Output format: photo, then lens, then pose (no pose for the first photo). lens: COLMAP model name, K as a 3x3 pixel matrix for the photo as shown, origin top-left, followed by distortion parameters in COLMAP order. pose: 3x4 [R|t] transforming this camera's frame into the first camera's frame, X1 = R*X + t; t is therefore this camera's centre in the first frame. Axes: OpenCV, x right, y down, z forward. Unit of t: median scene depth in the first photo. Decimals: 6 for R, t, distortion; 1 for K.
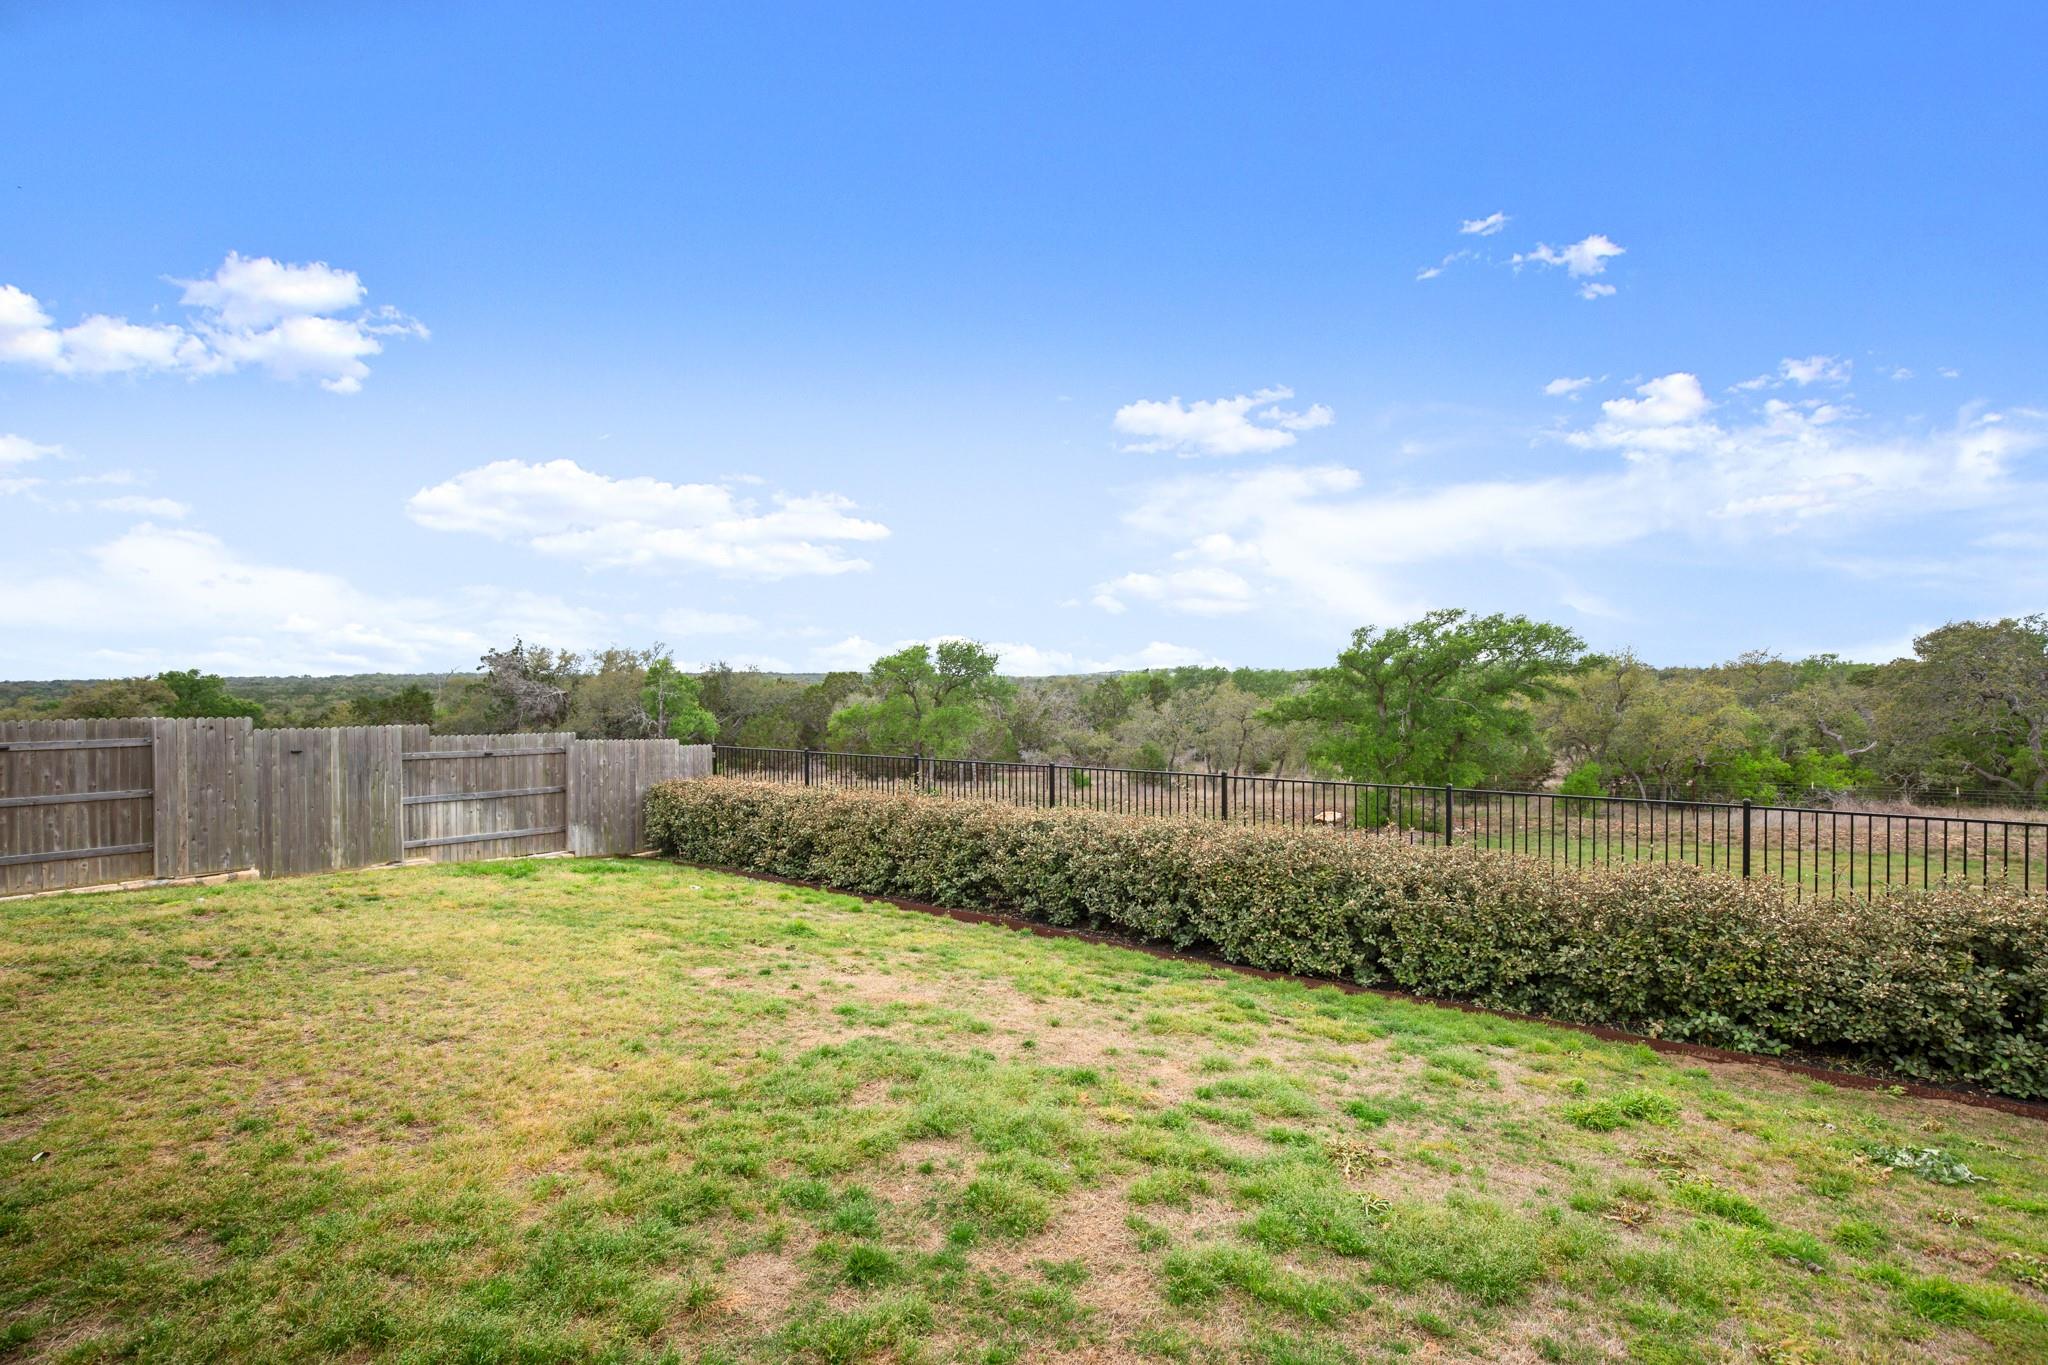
lens RADIAL K [[925.5, 0, 1034.2], [0, 925.5, 682.8], [0, 0, 1]] dist [-0.021696, 0.000318]
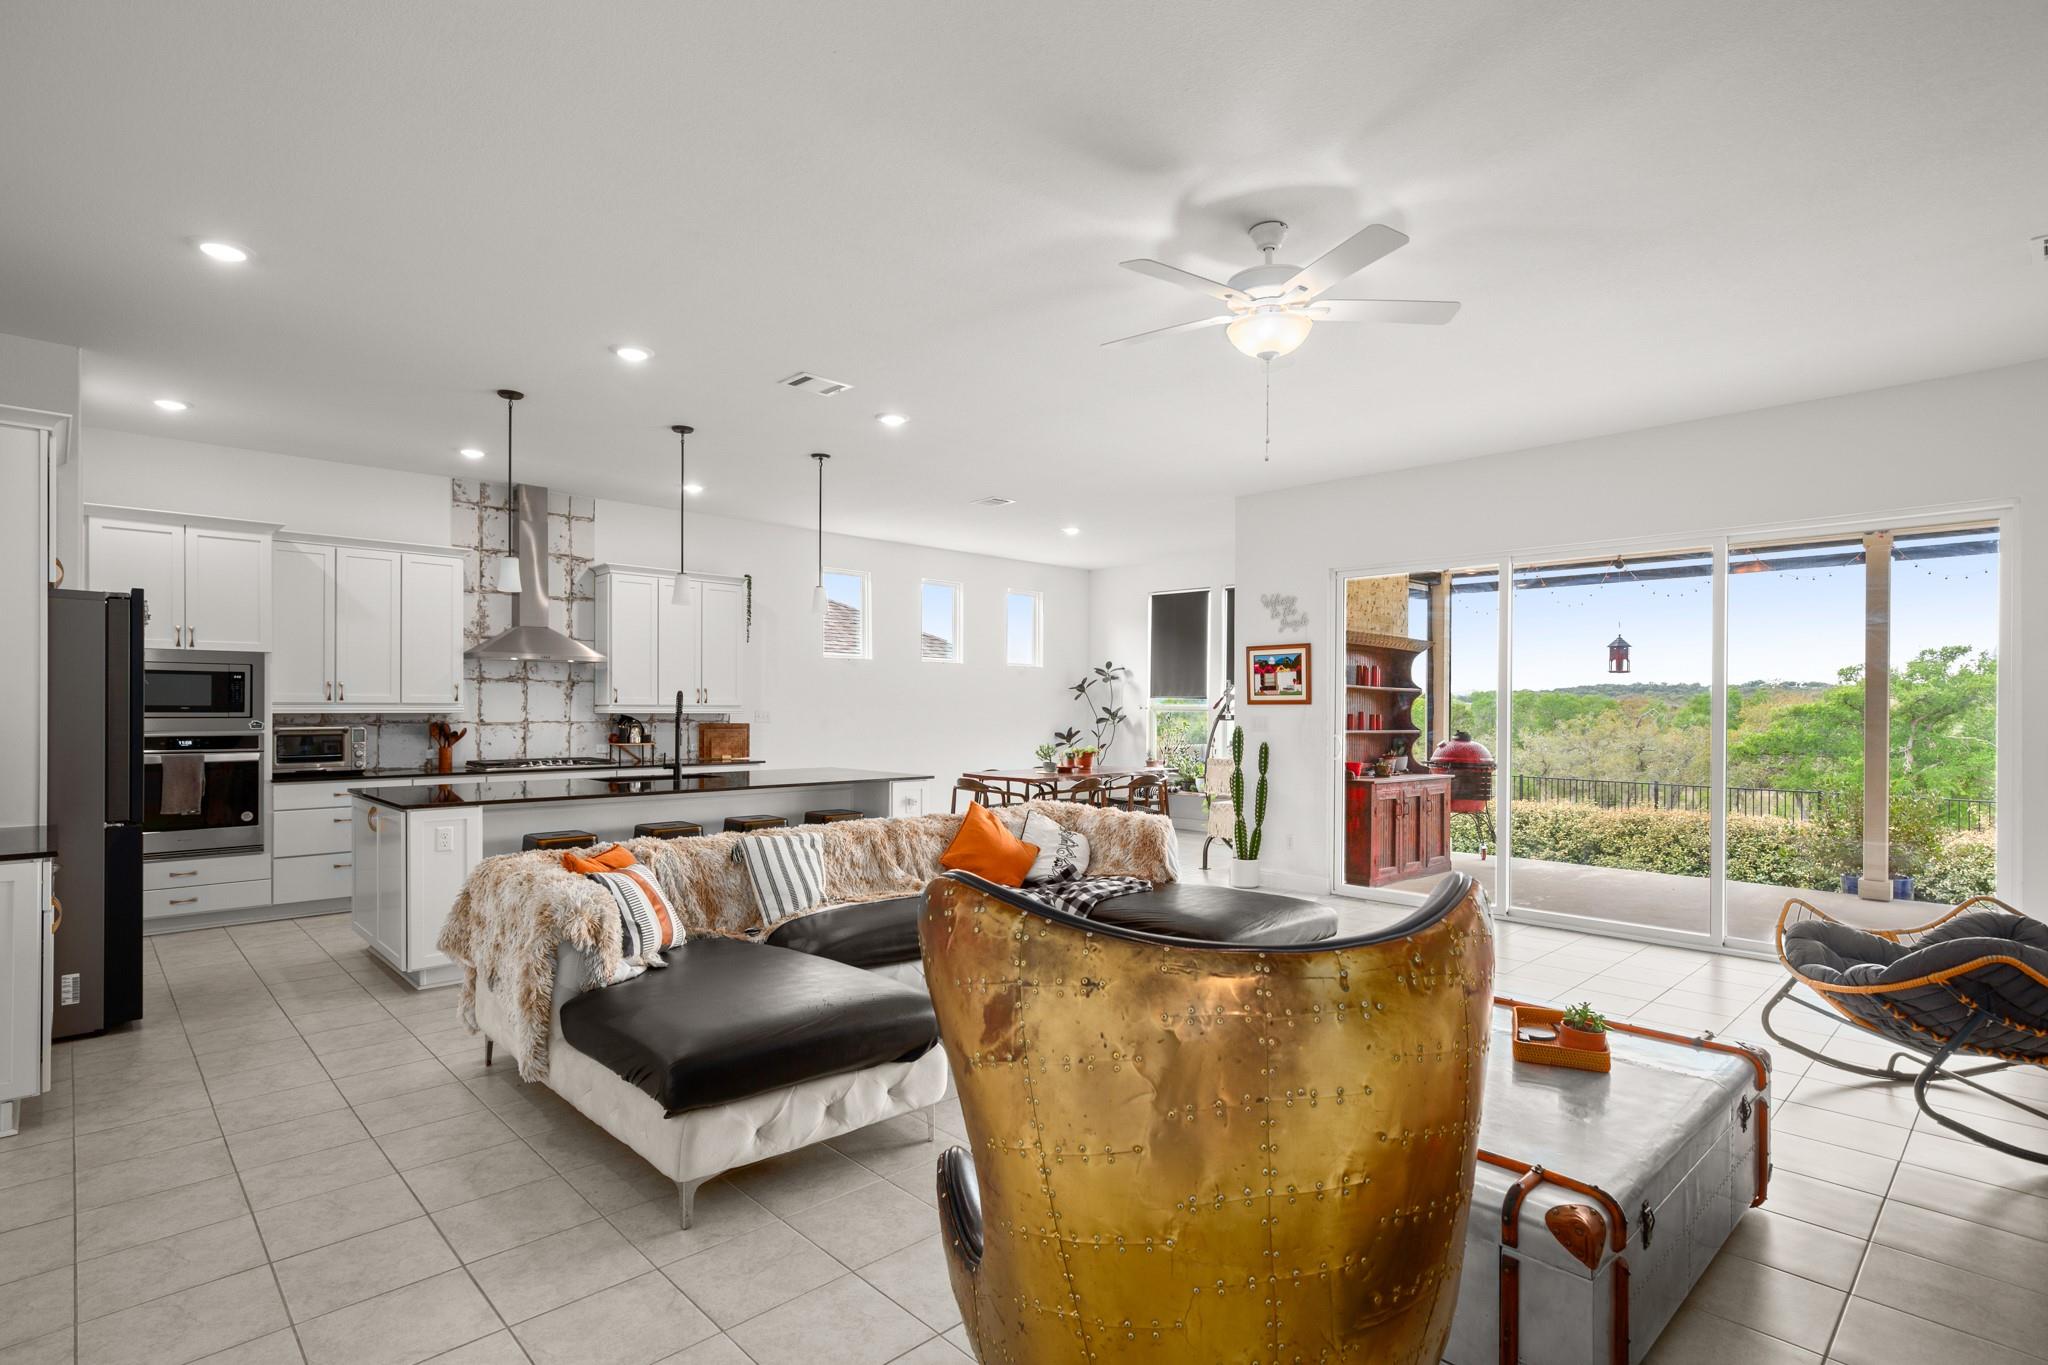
lens RADIAL K [[1008.4, 0, 1026.4], [0, 1008.4, 661.6], [0, 0, 1]] dist [0.003226, 0.000015]
pose [[0.985035, 0.001089, -0.172350, -0.900556], [-0.008147, 0.999157, -0.040248, -0.027293], [0.172161, 0.041050, 0.984213, -0.639058]]
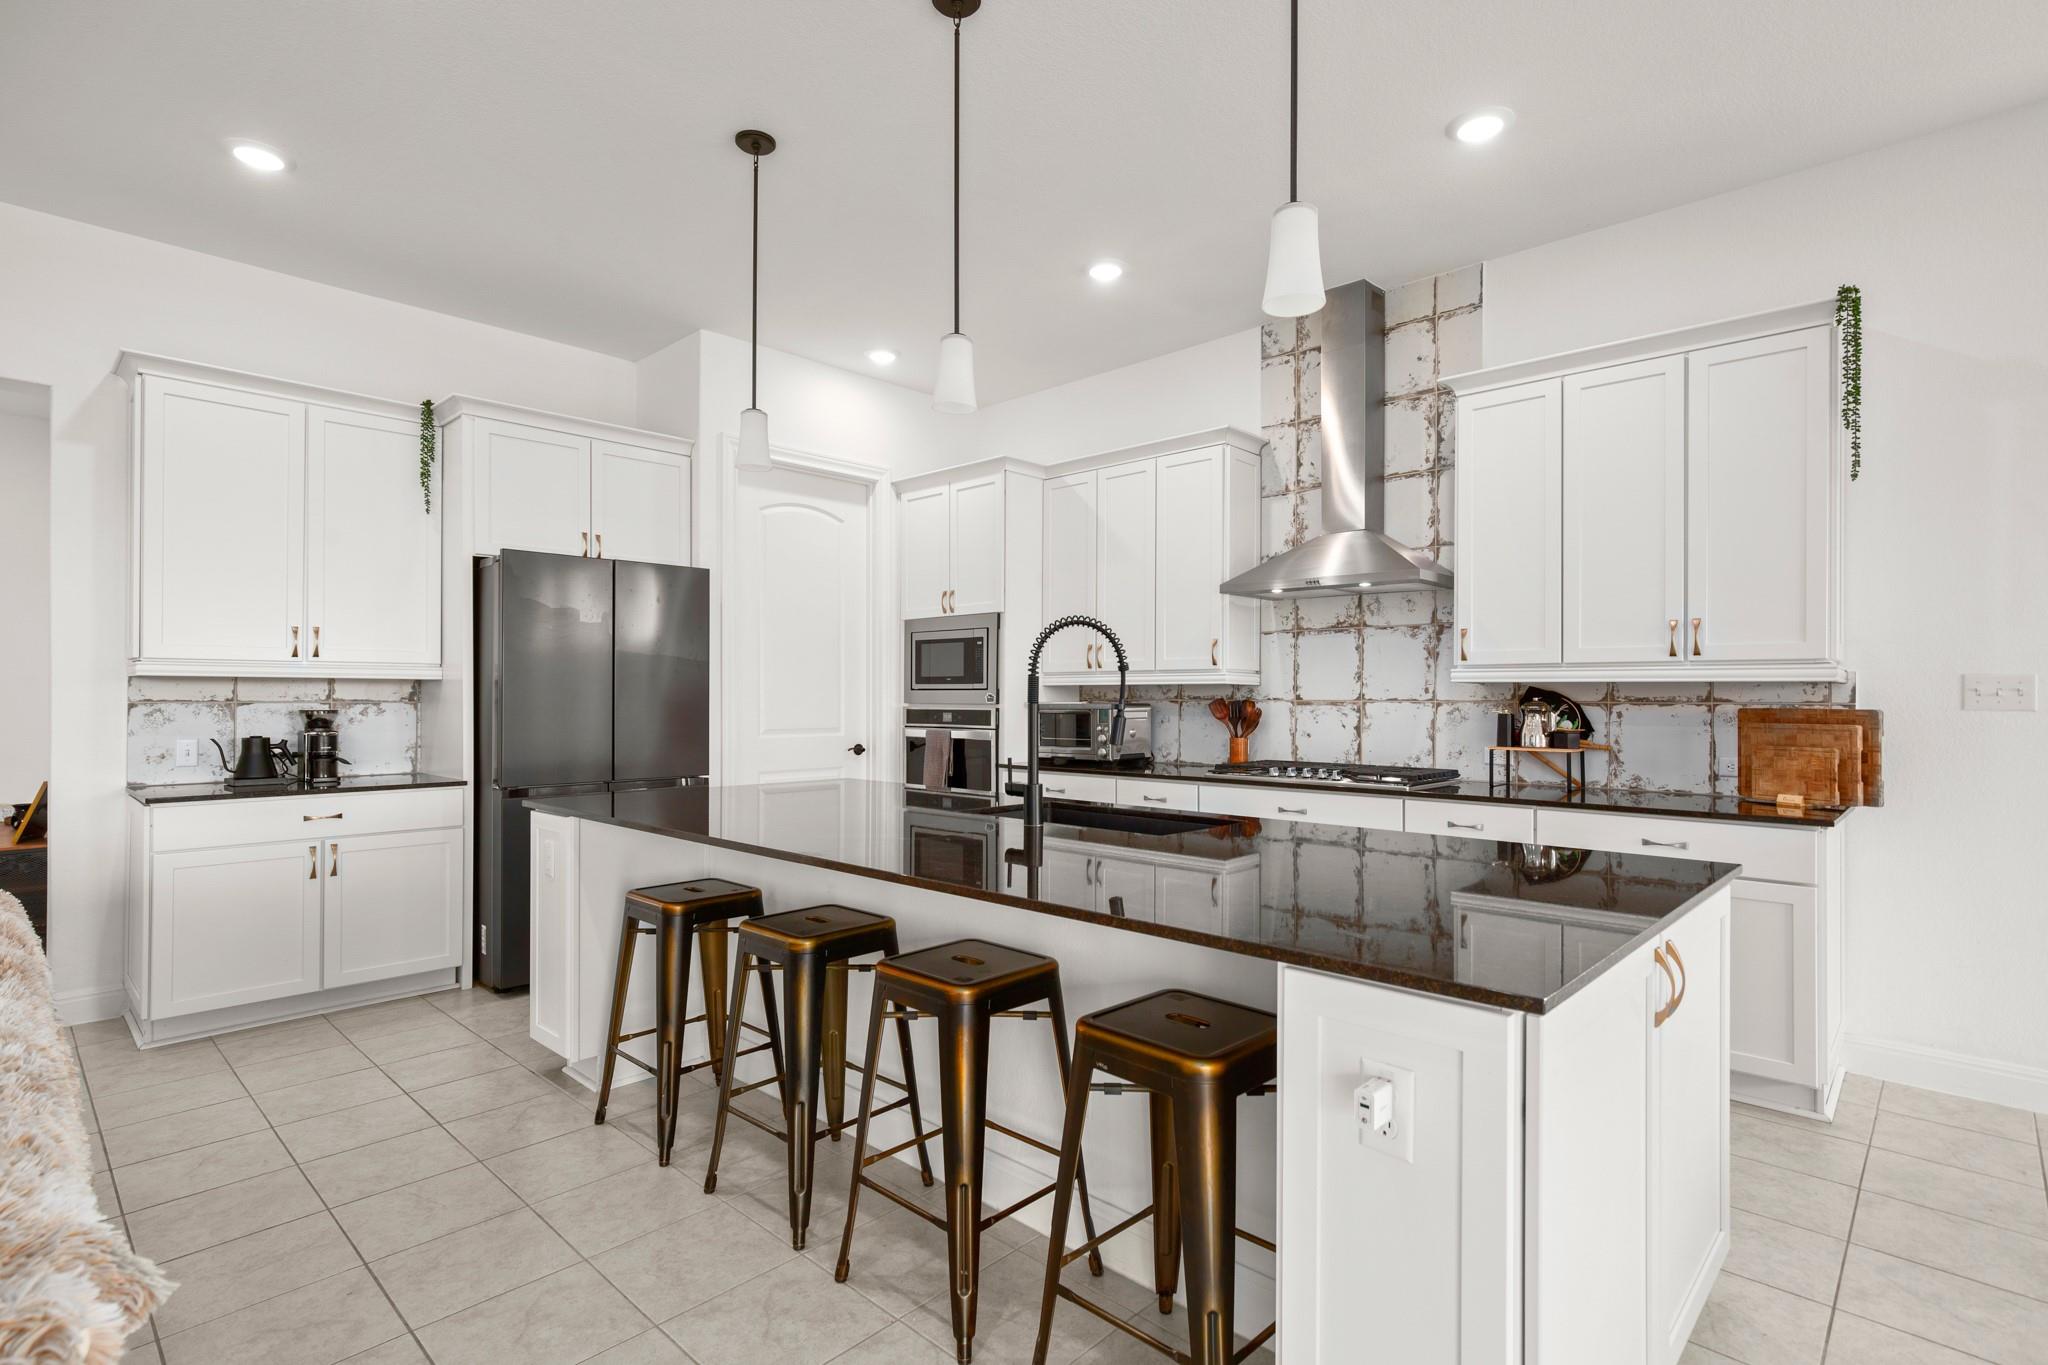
lens RADIAL K [[992.0, 0, 1034.2], [0, 992.0, 696.3], [0, 0, 1]] dist [-0.000293, -0.000094]
pose [[-0.117526, 0.004021, -0.993062, -0.954367], [0.000981, 0.999992, 0.003933, -0.013854], [0.993069, -0.000512, -0.117529, -0.084470]]
